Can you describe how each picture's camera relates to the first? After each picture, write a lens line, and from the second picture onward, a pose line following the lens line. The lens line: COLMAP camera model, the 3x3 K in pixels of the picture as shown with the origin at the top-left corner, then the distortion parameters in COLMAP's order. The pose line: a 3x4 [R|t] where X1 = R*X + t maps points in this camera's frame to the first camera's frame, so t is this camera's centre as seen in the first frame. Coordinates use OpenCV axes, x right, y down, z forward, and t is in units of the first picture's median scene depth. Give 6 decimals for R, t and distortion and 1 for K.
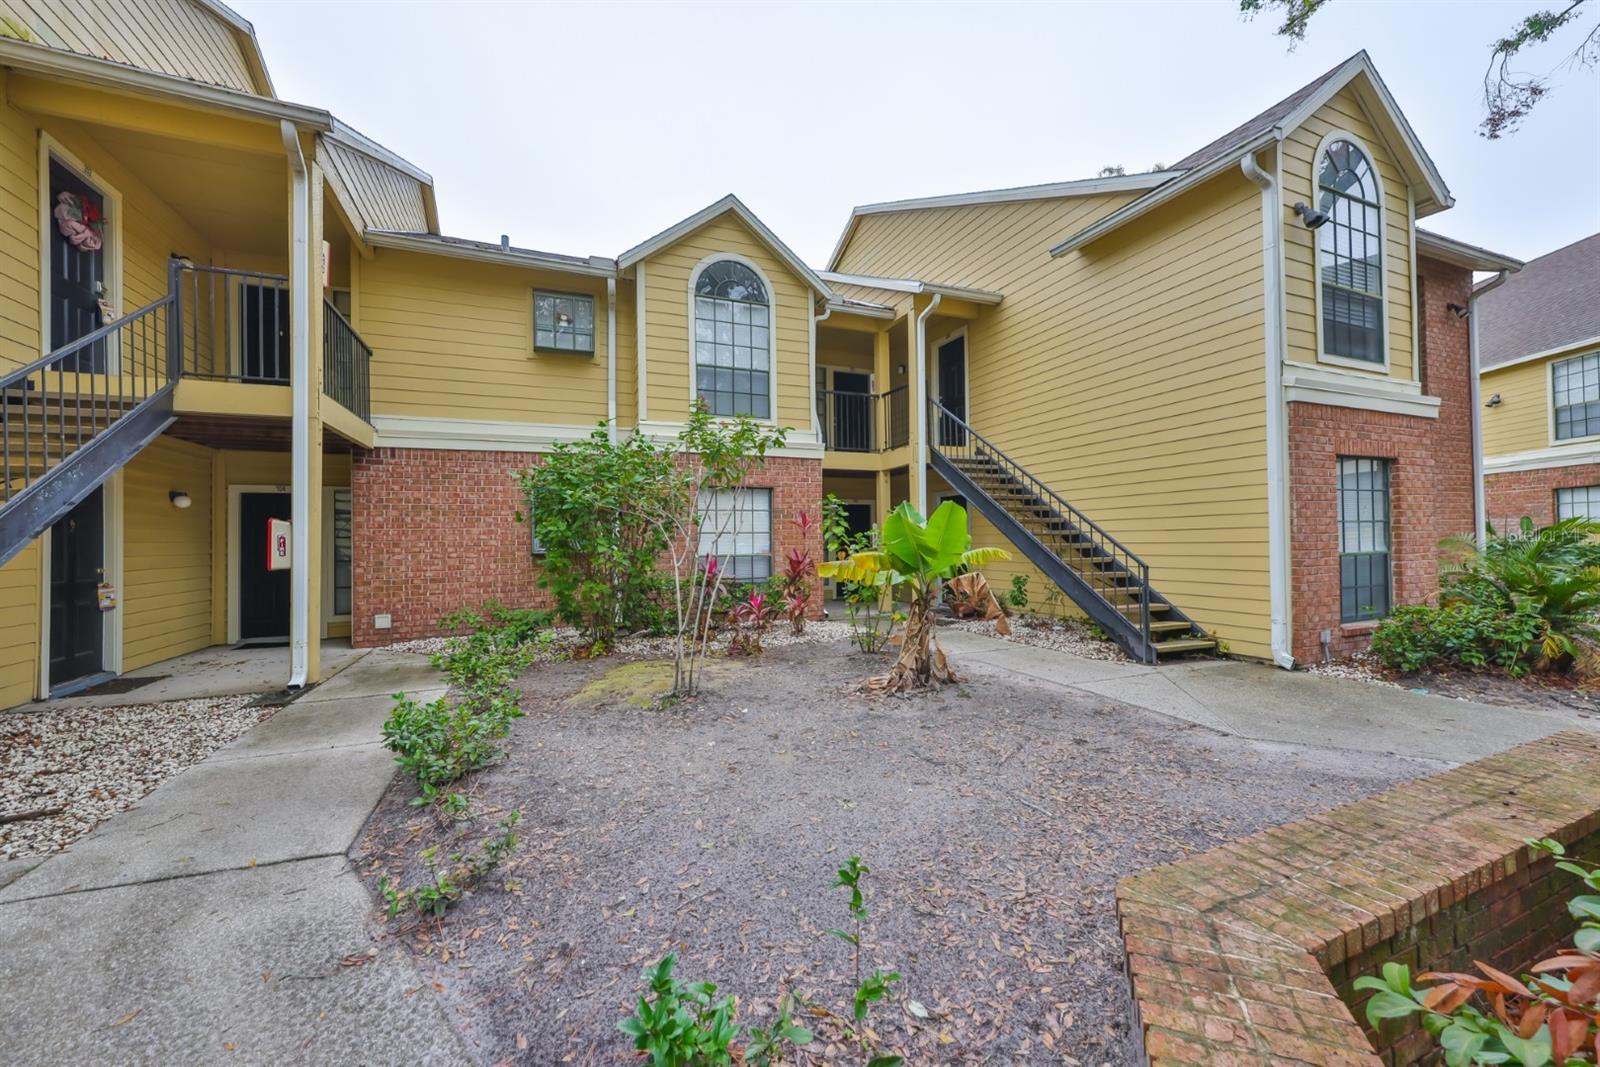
lens RADIAL K [[619.7, 0, 792.7], [0, 619.7, 535.5], [0, 0, 1]] dist [0.001617, 0.000023]
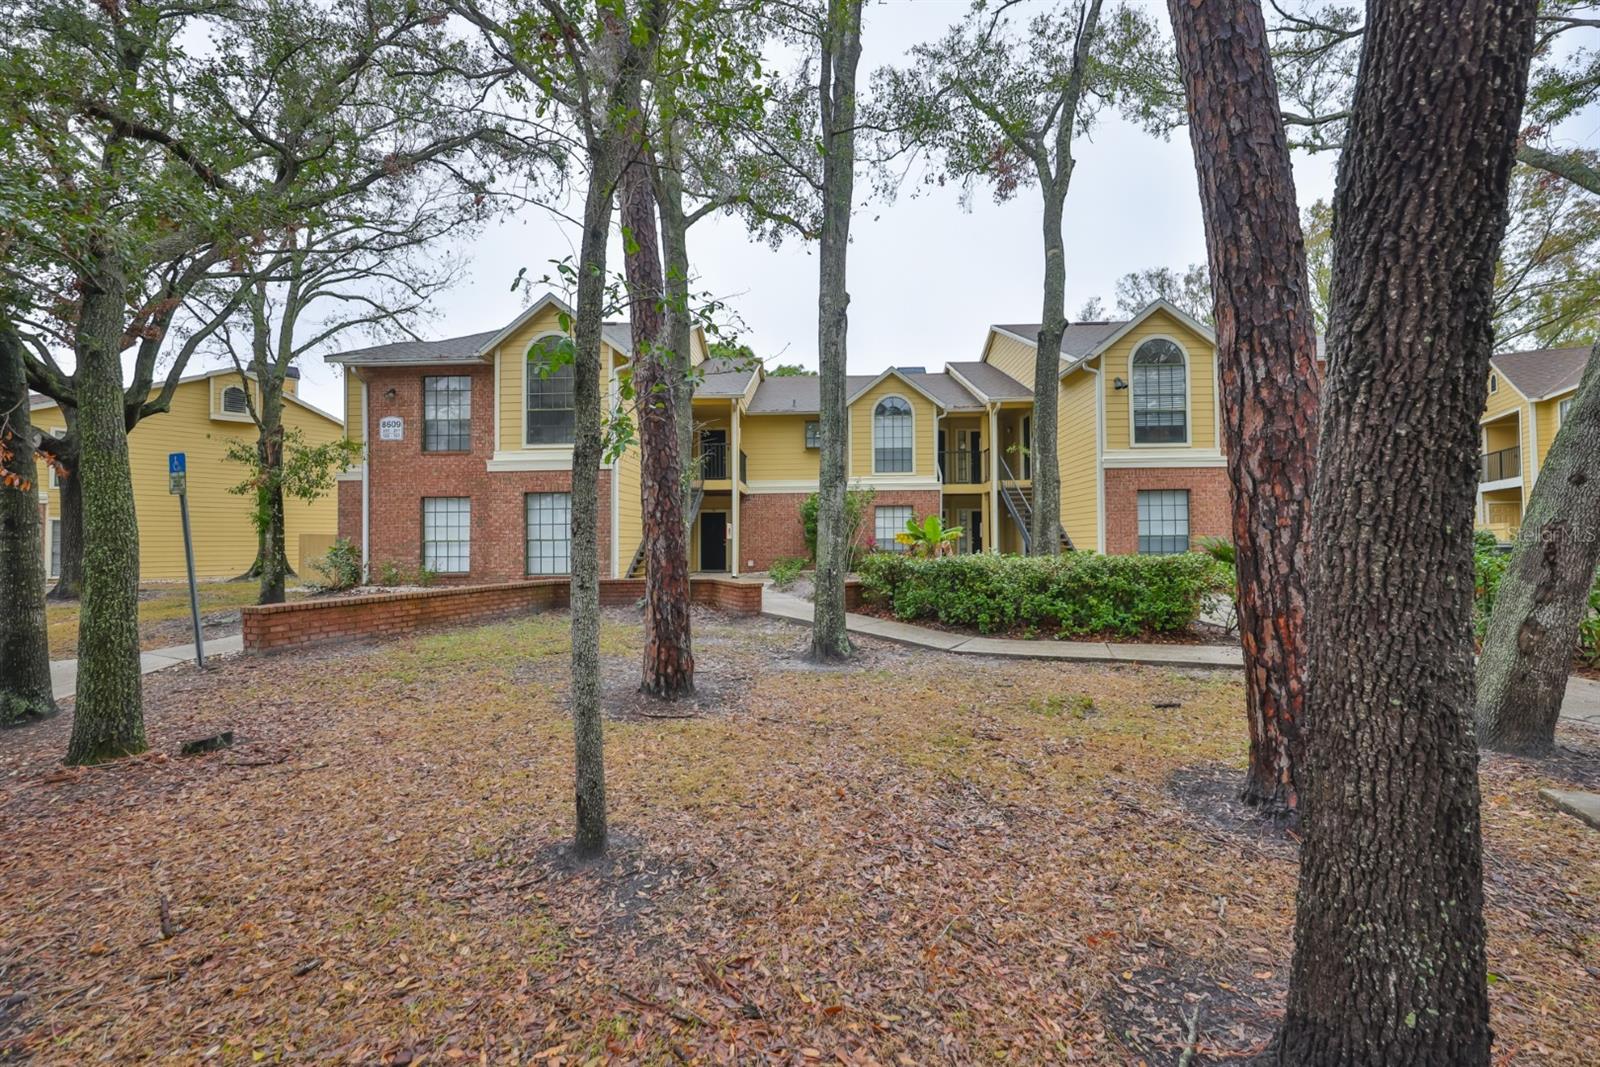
lens RADIAL K [[619.7, 0, 798.8], [0, 619.7, 533.4], [0, 0, 1]] dist [0.001617, 0.000023]
pose [[0.909397, -0.000850, -0.415928, 0.490010], [0.000715, 1.000000, -0.000481, 0.016814], [0.415928, 0.000140, 0.909398, -1.050006]]
